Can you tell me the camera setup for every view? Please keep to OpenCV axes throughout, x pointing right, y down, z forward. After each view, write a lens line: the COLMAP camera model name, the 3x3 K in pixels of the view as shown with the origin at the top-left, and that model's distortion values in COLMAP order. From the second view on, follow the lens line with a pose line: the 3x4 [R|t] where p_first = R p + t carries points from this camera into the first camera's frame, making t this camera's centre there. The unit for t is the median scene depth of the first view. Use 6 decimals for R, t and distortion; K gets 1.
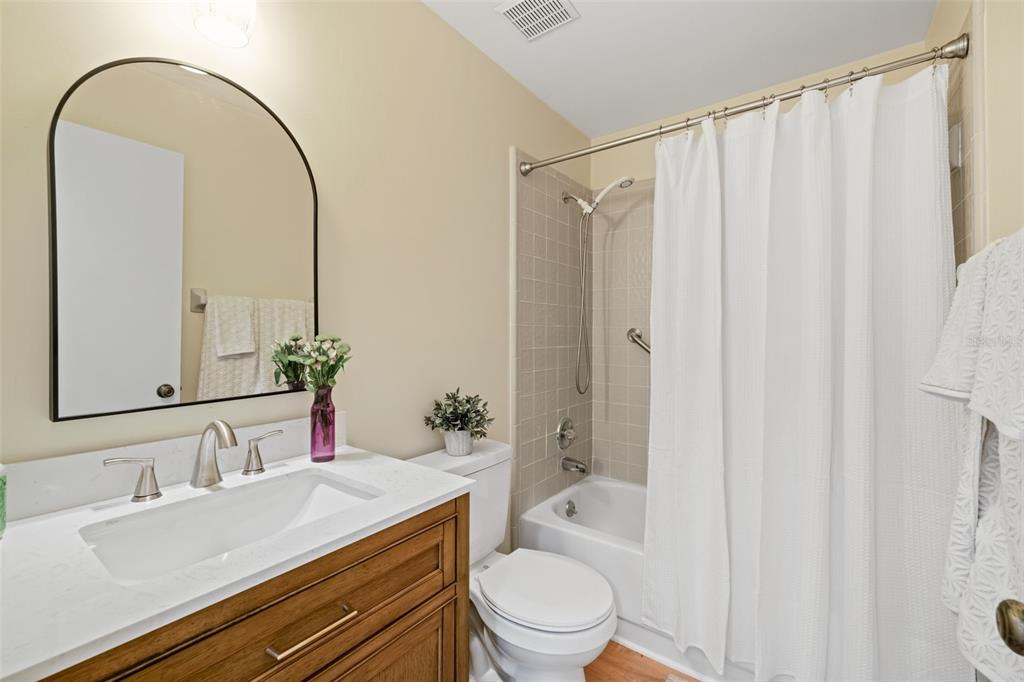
lens RADIAL K [[432.7, 0, 510.7], [0, 432.7, 332.9], [0, 0, 1]] dist [0.000745, 0.000239]
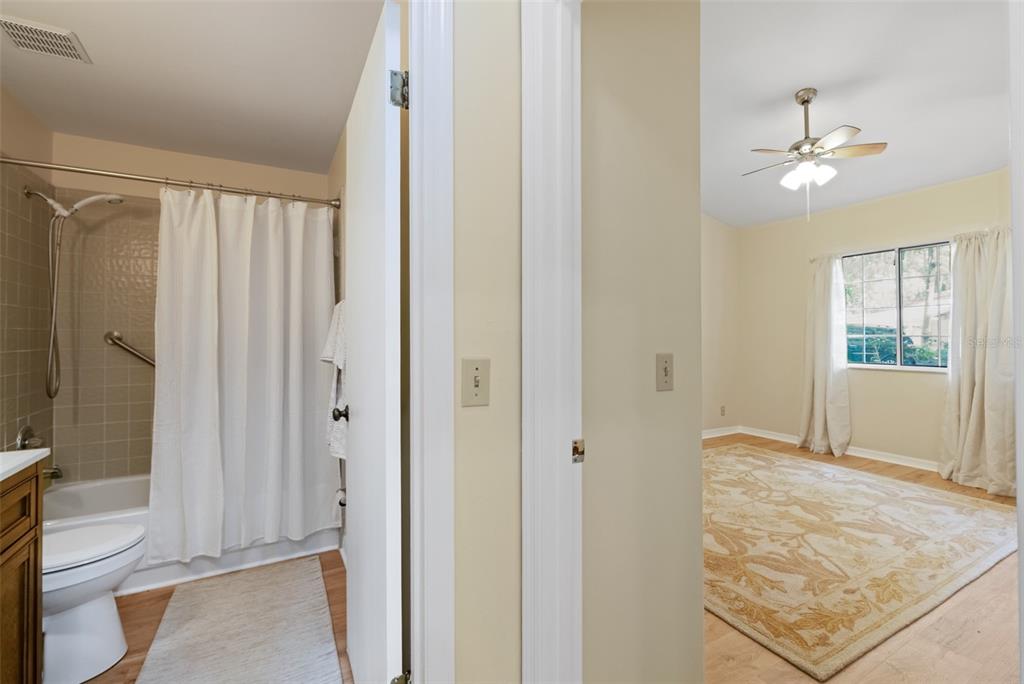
lens RADIAL K [[439.1, 0, 507.1], [0, 439.1, 332.3], [0, 0, 1]] dist [-0.001891, -0.000339]
pose [[0.424318, 0.003615, 0.905506, -0.429781], [0.001308, 0.999989, -0.004606, -0.003544], [-0.905513, 0.003139, 0.424308, -0.512087]]
